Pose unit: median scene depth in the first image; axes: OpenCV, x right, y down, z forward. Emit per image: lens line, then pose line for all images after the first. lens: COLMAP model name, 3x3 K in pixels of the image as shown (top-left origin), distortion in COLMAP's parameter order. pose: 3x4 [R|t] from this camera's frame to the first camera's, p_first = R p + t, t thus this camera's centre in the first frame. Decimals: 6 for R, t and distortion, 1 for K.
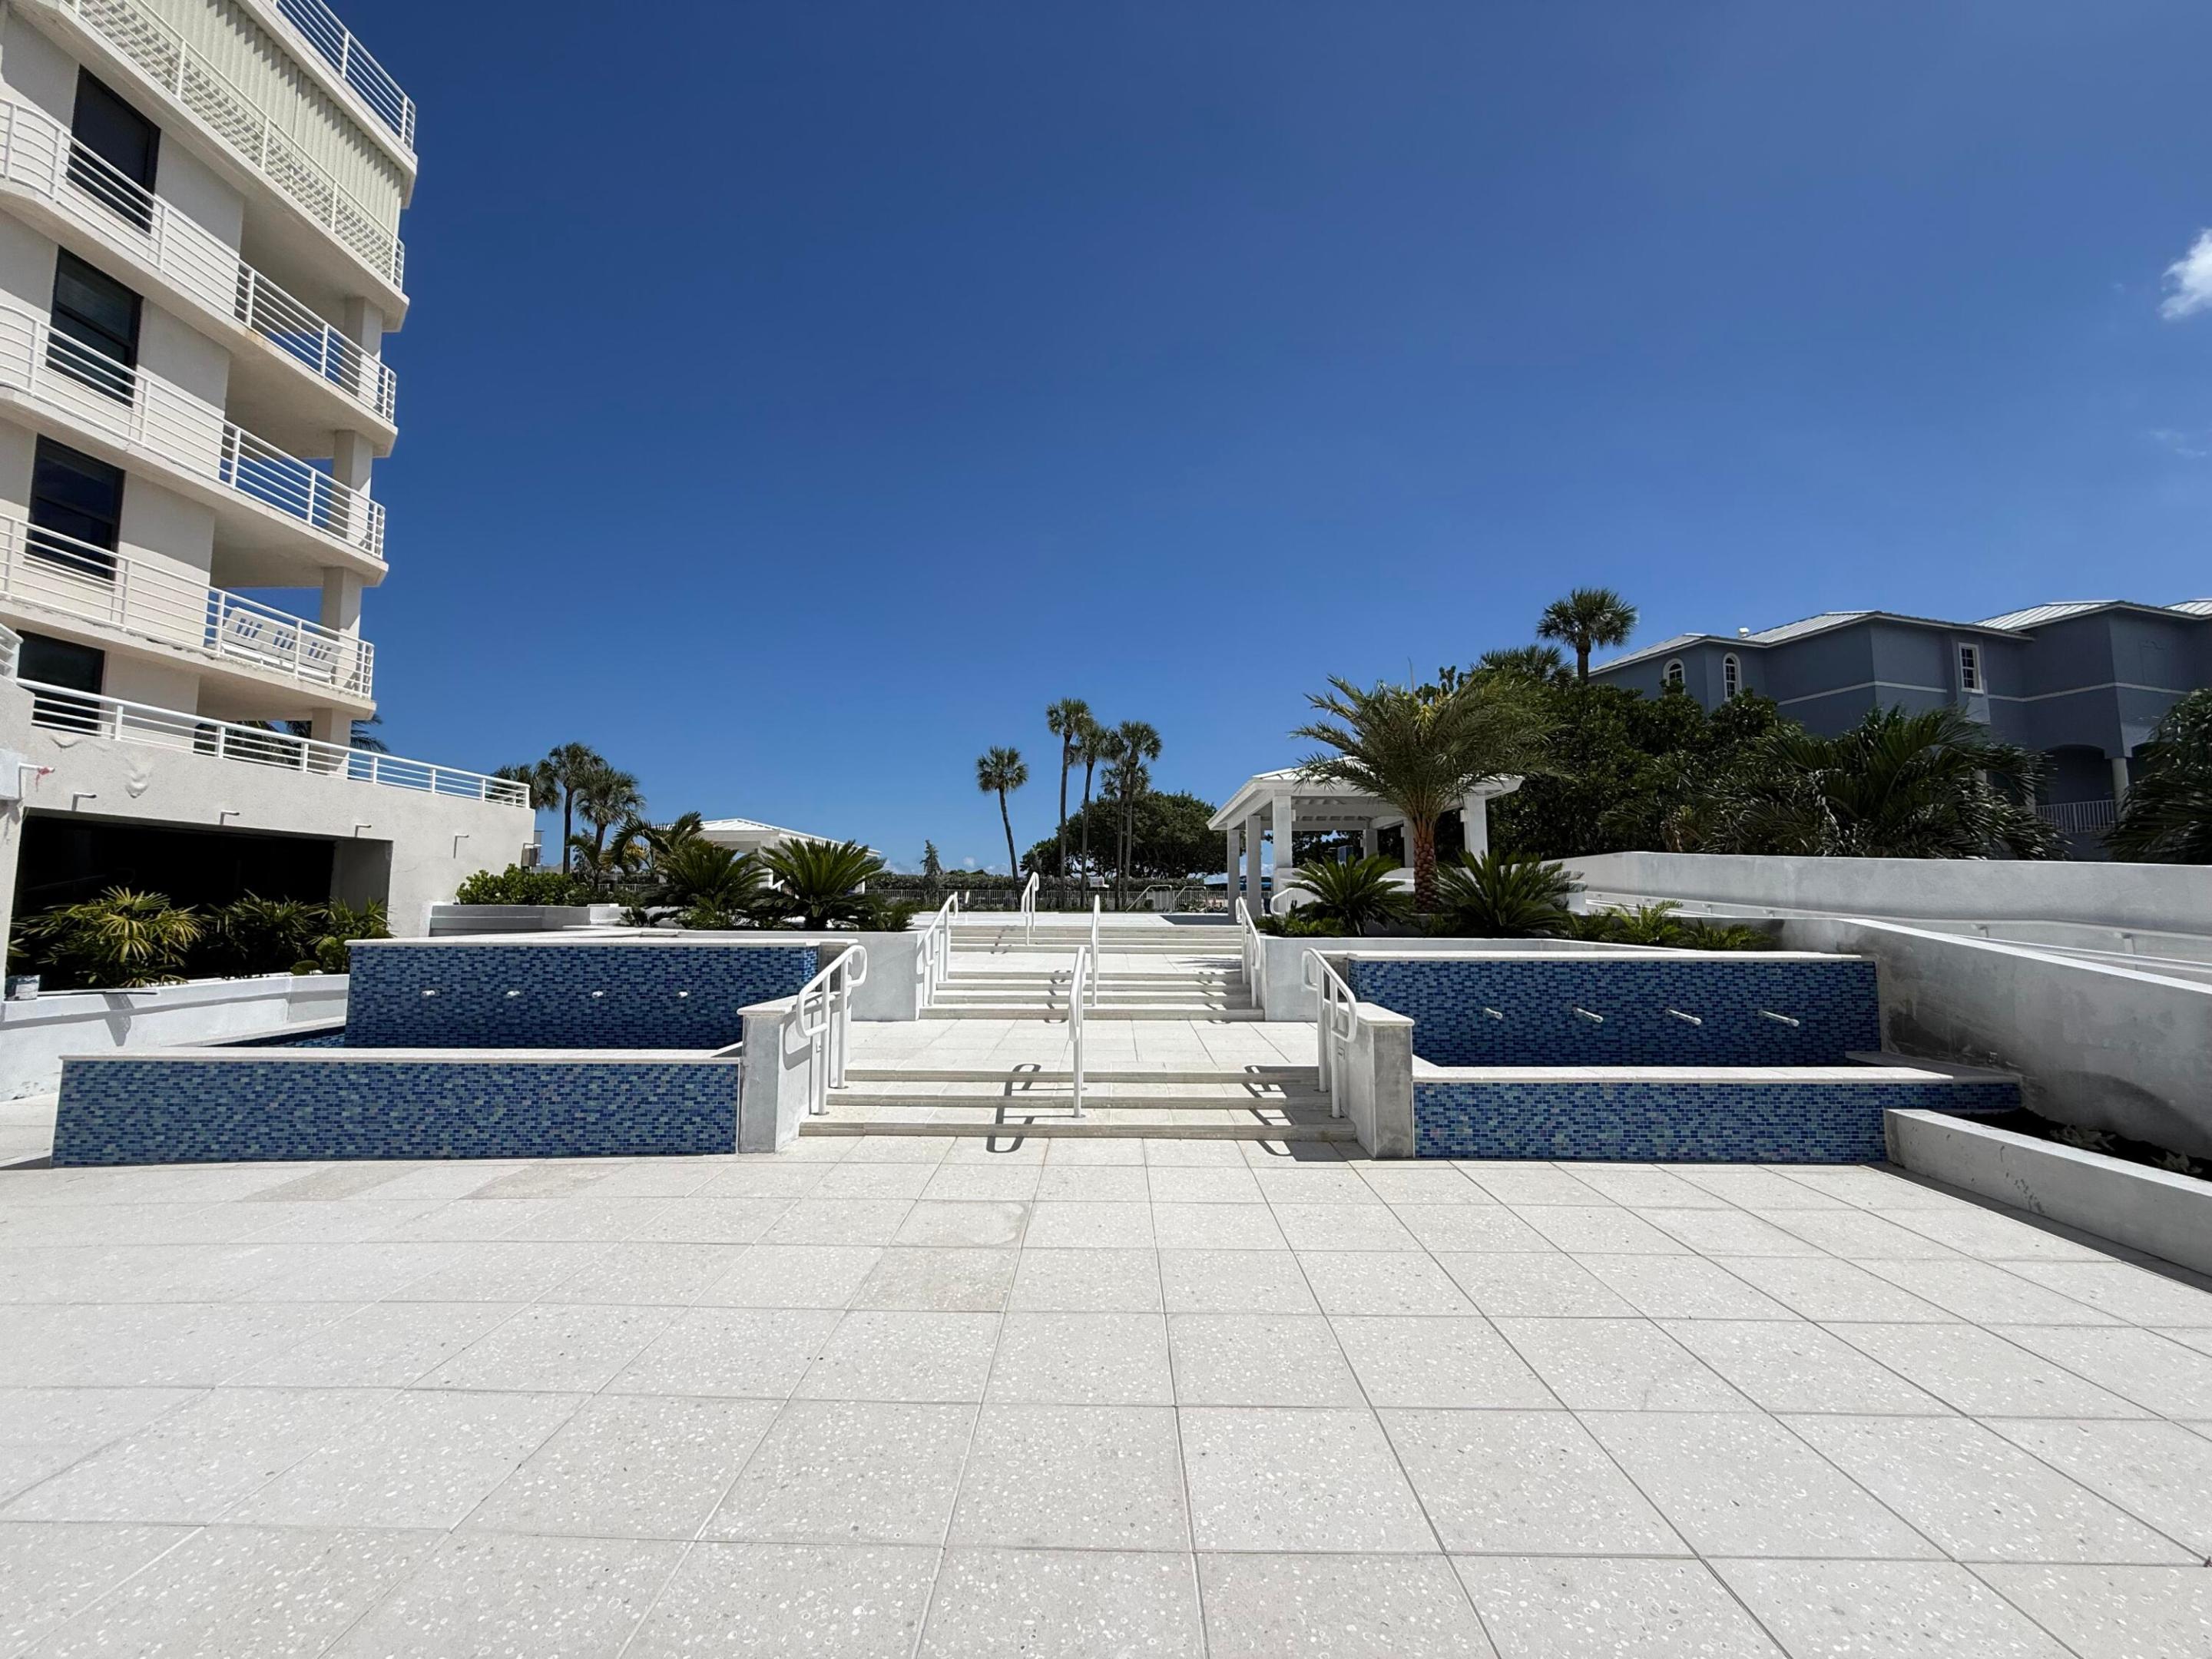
lens RADIAL K [[877.2, 0, 1104.5], [0, 877.2, 830.1], [0, 0, 1]] dist [-0.002629, 0.000445]
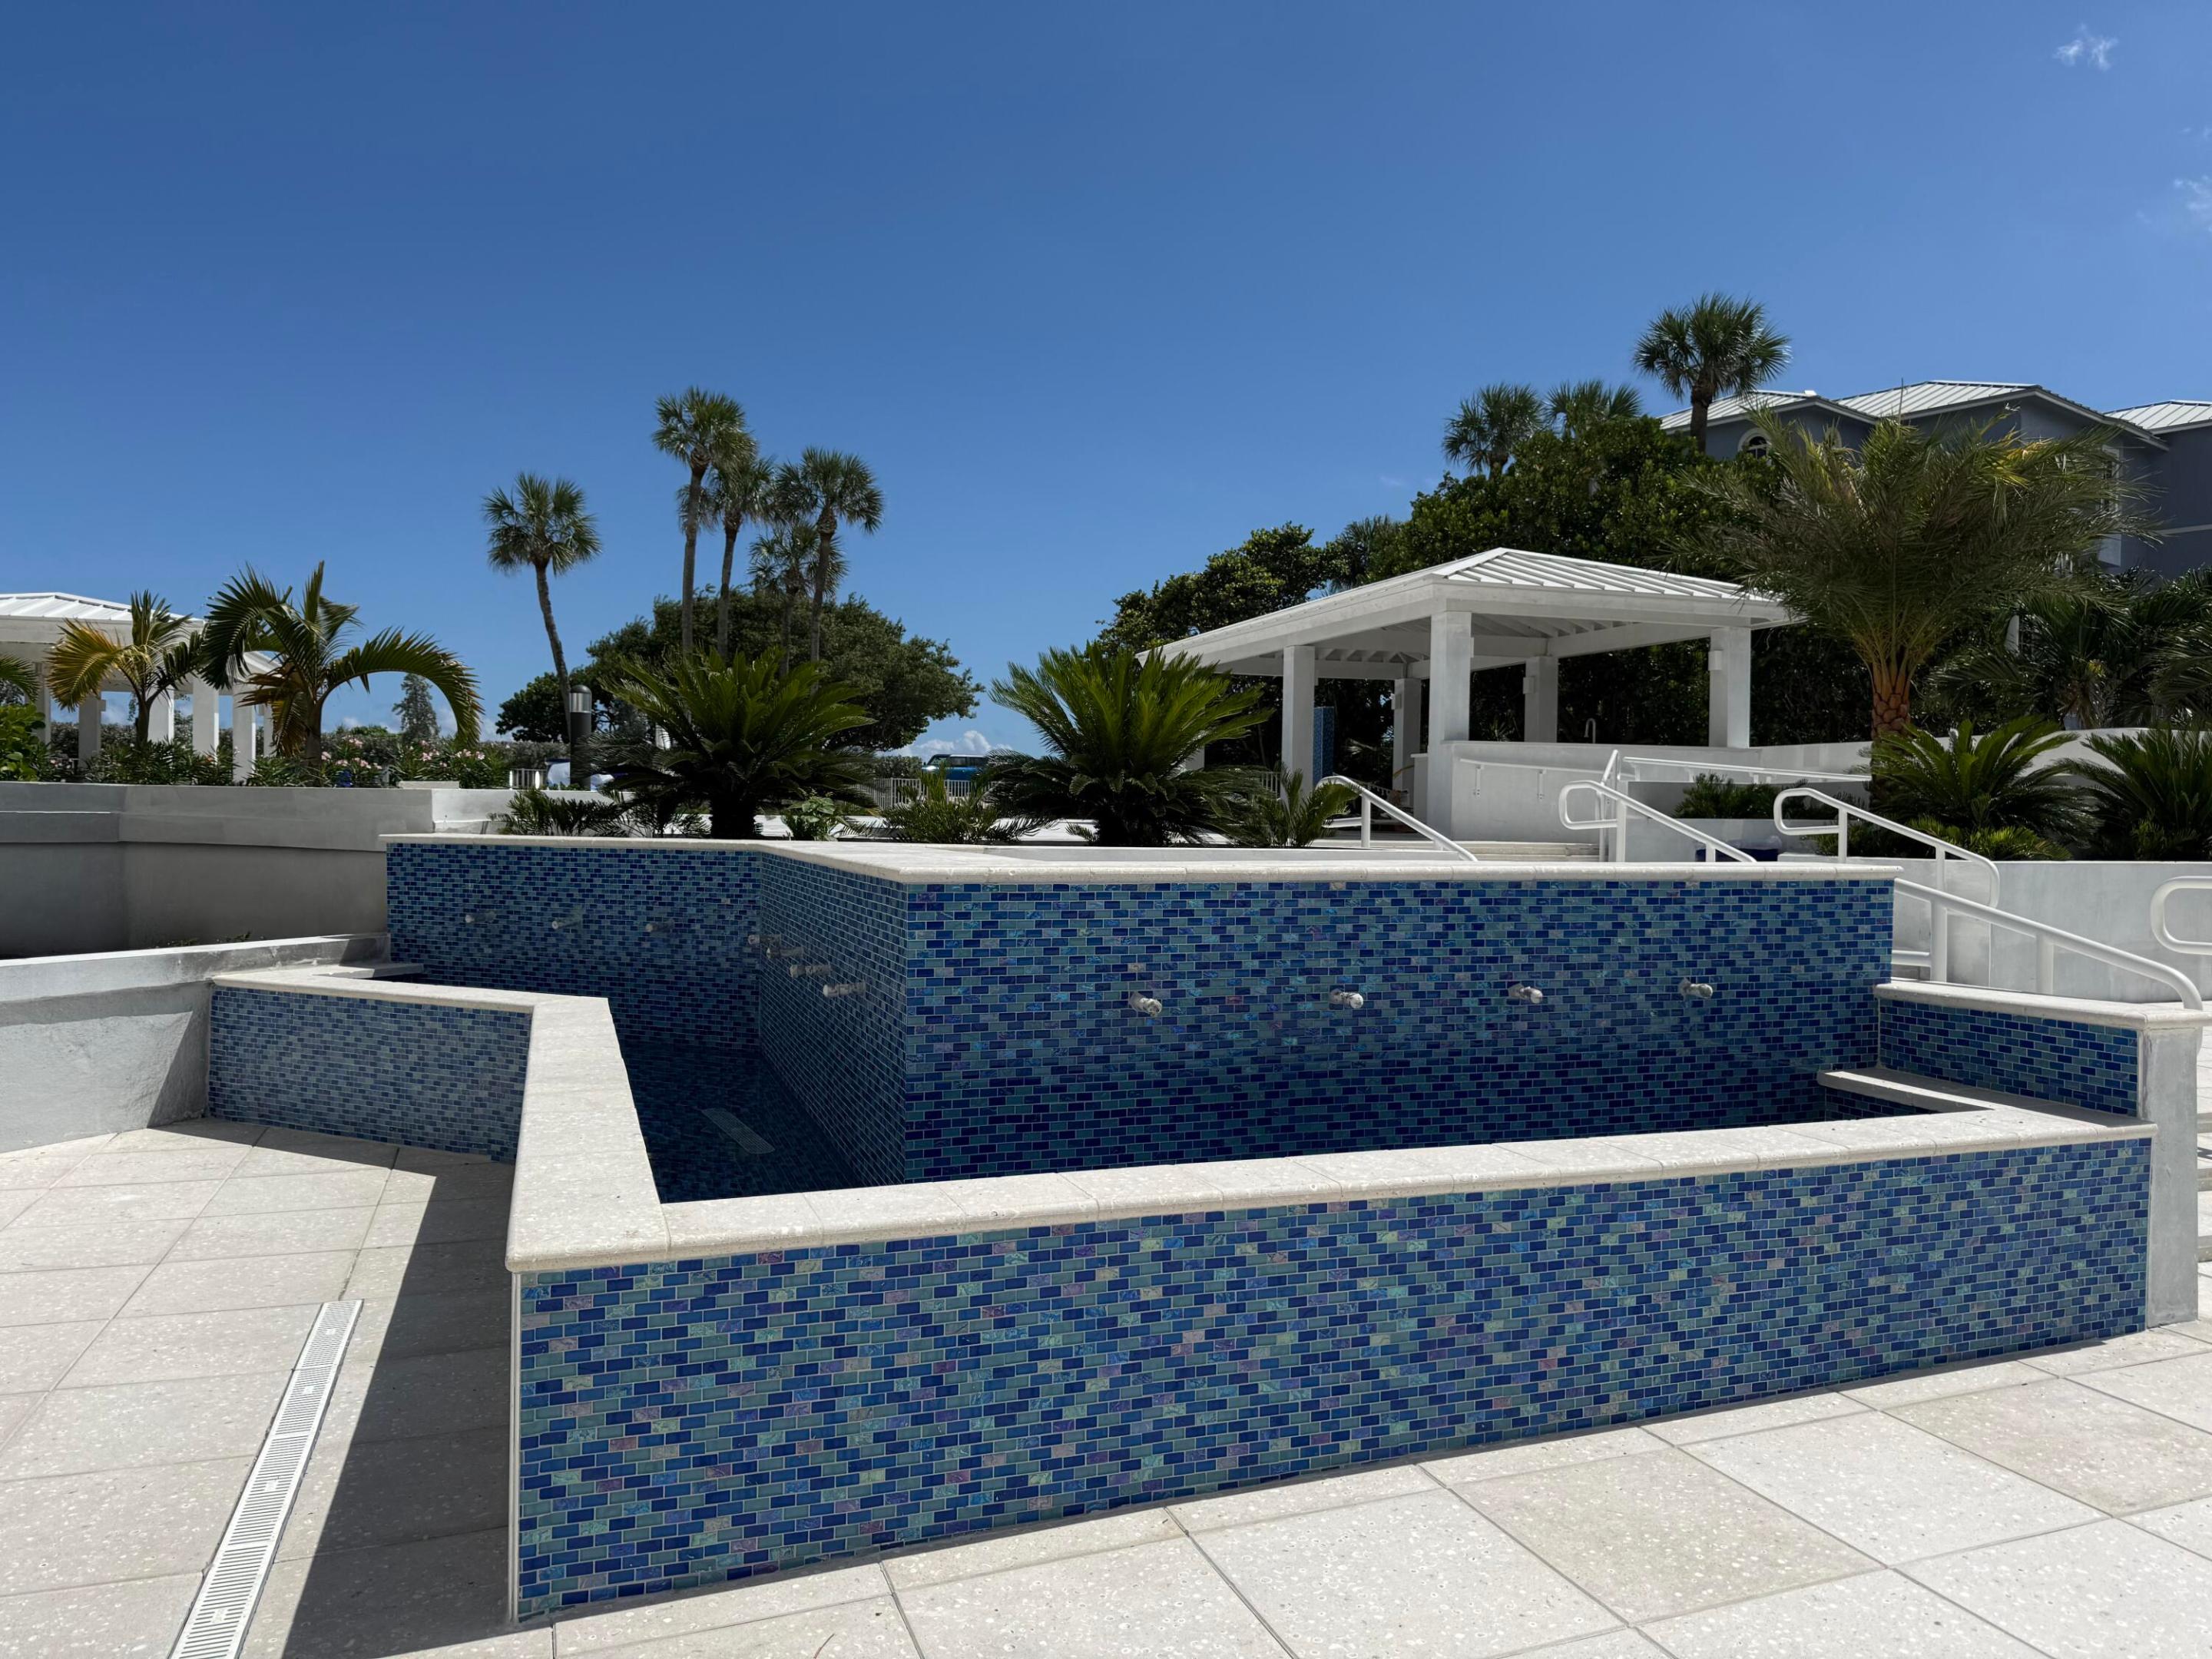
lens RADIAL K [[1569.2, 0, 1115.7], [0, 1569.2, 833.4], [0, 0, 1]] dist [0.026765, -0.021706]
pose [[0.933346, 0.005828, 0.358930, -1.196681], [-0.042273, 0.994696, 0.093775, 0.058513], [-0.356480, -0.102698, 0.928642, 0.451701]]
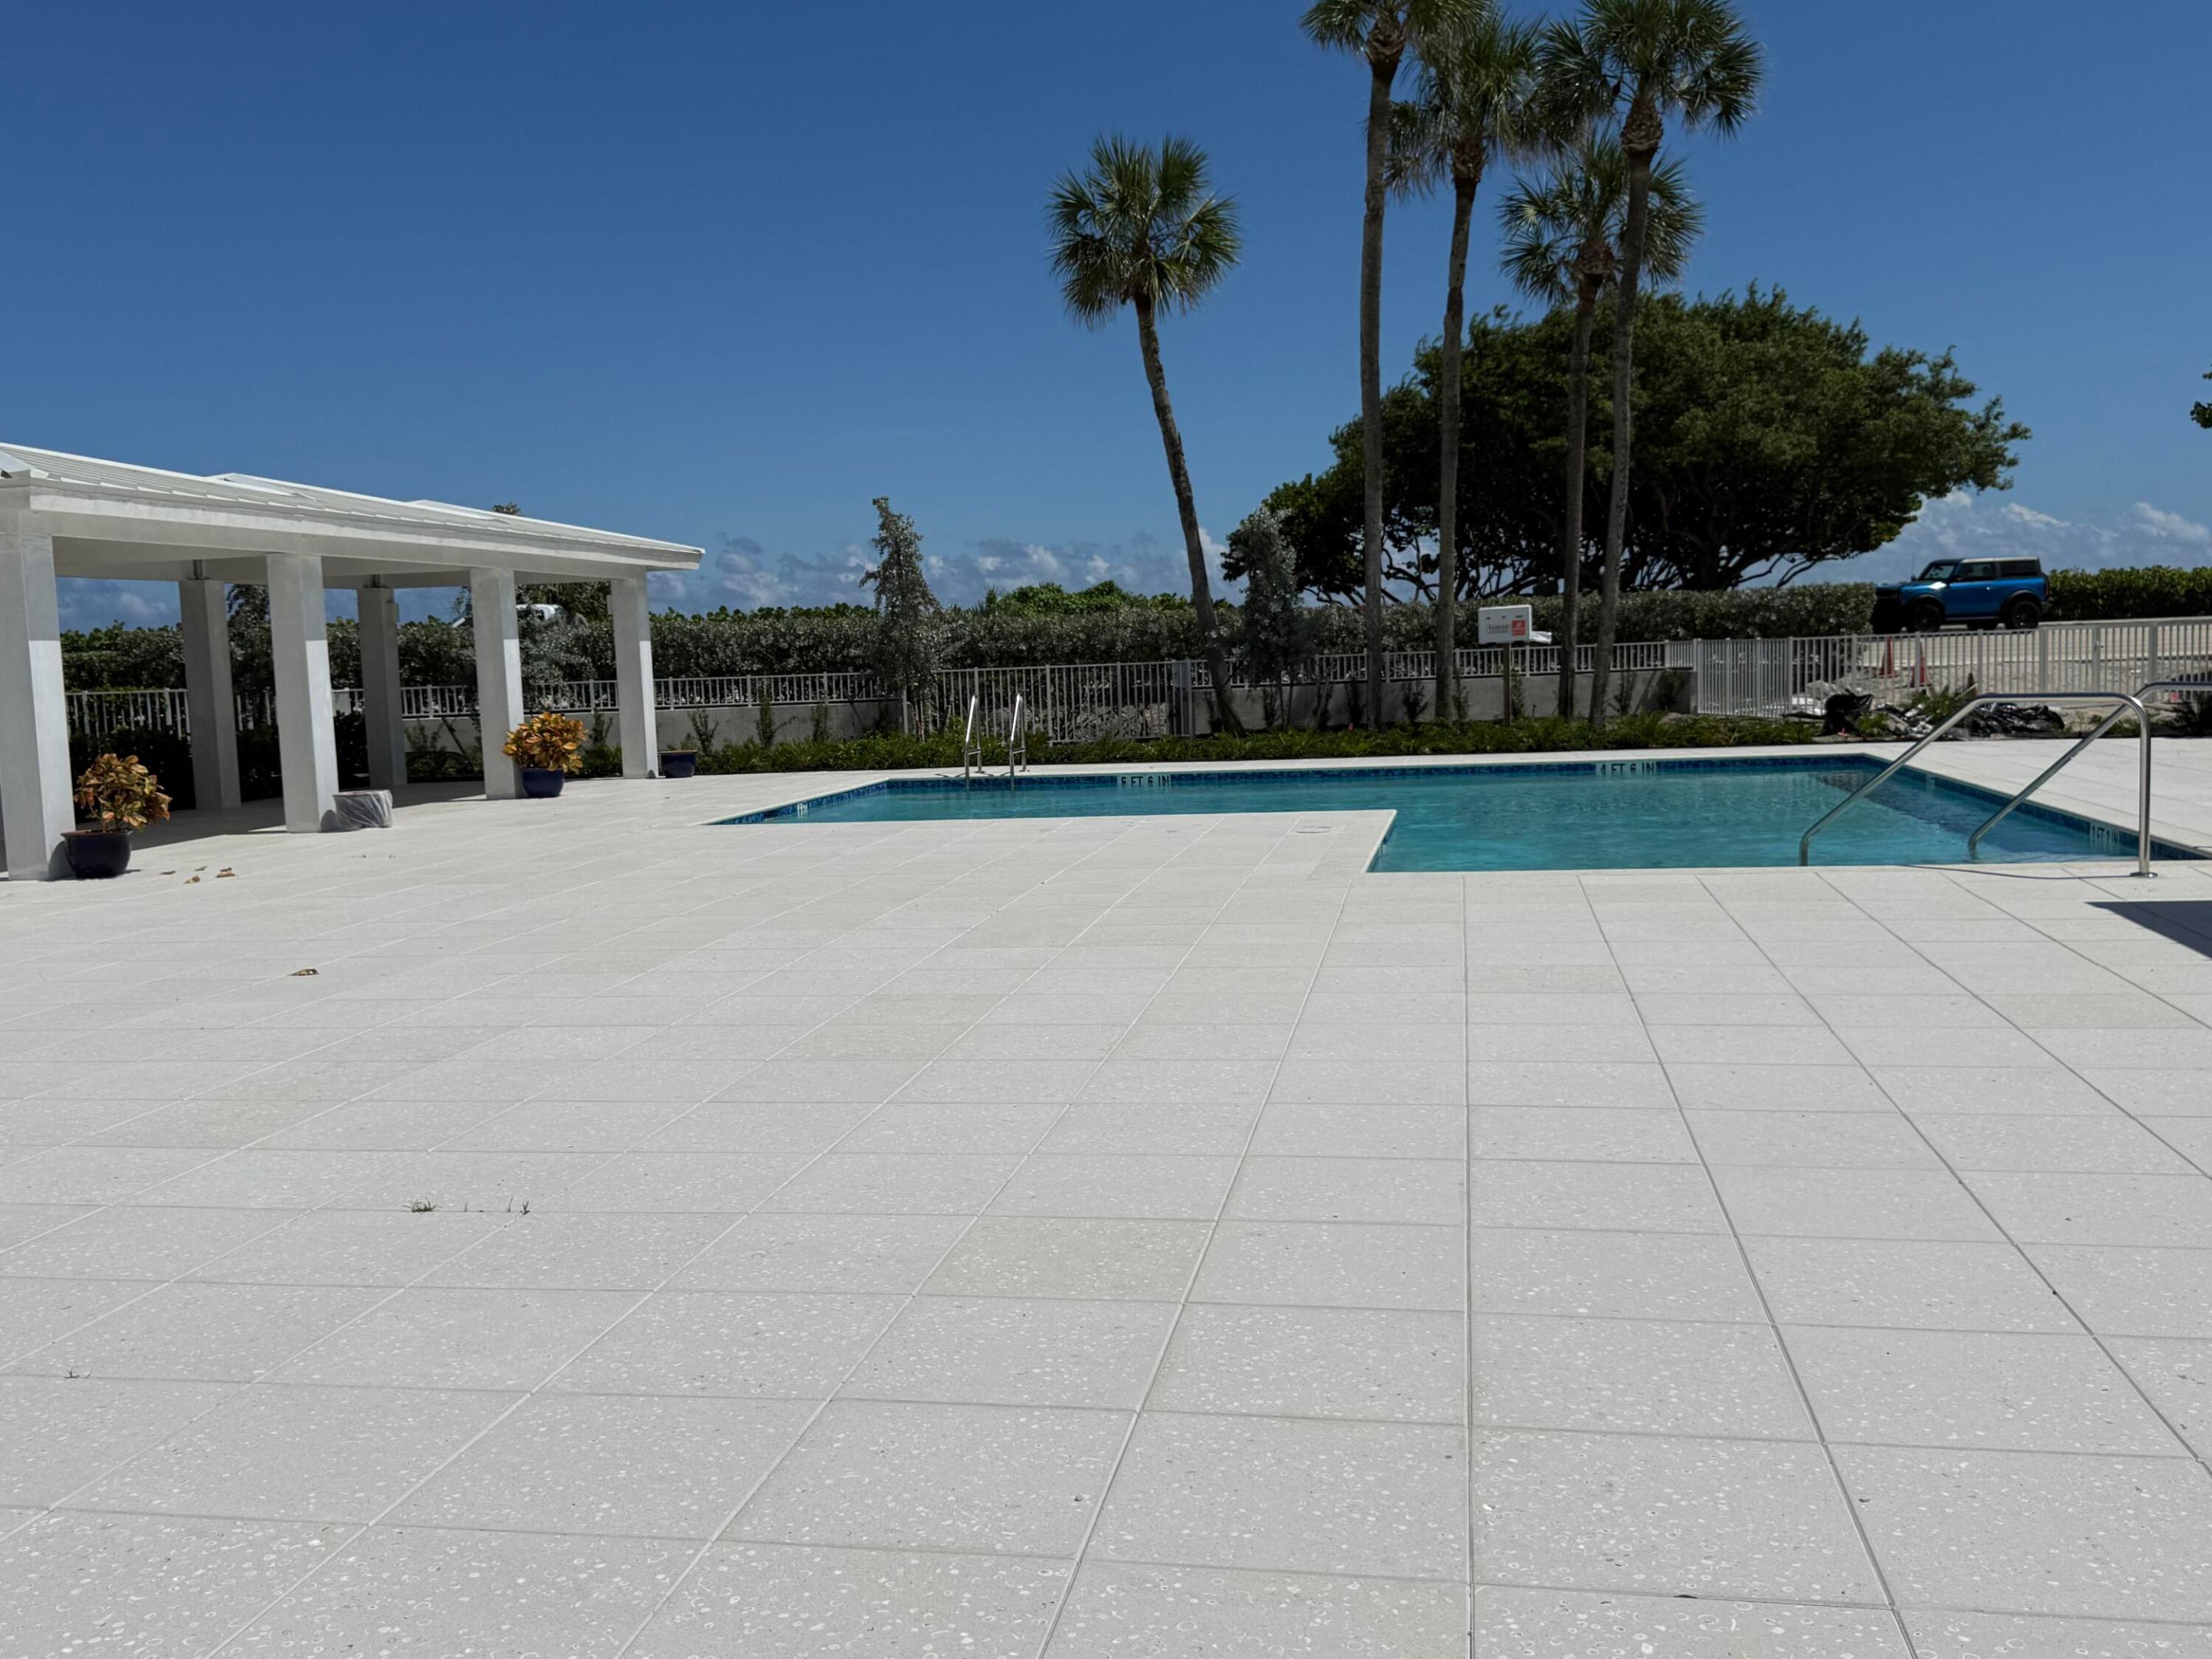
lens RADIAL K [[2039.4, 0, 1112.7], [0, 2039.4, 845.7], [0, 0, 1]] dist [0.070304, 0.000000]
pose [[0.988066, -0.028880, -0.151296, -0.299782], [0.056241, 0.982088, 0.179832, 0.054895], [0.143393, -0.186195, 0.971993, 2.962426]]
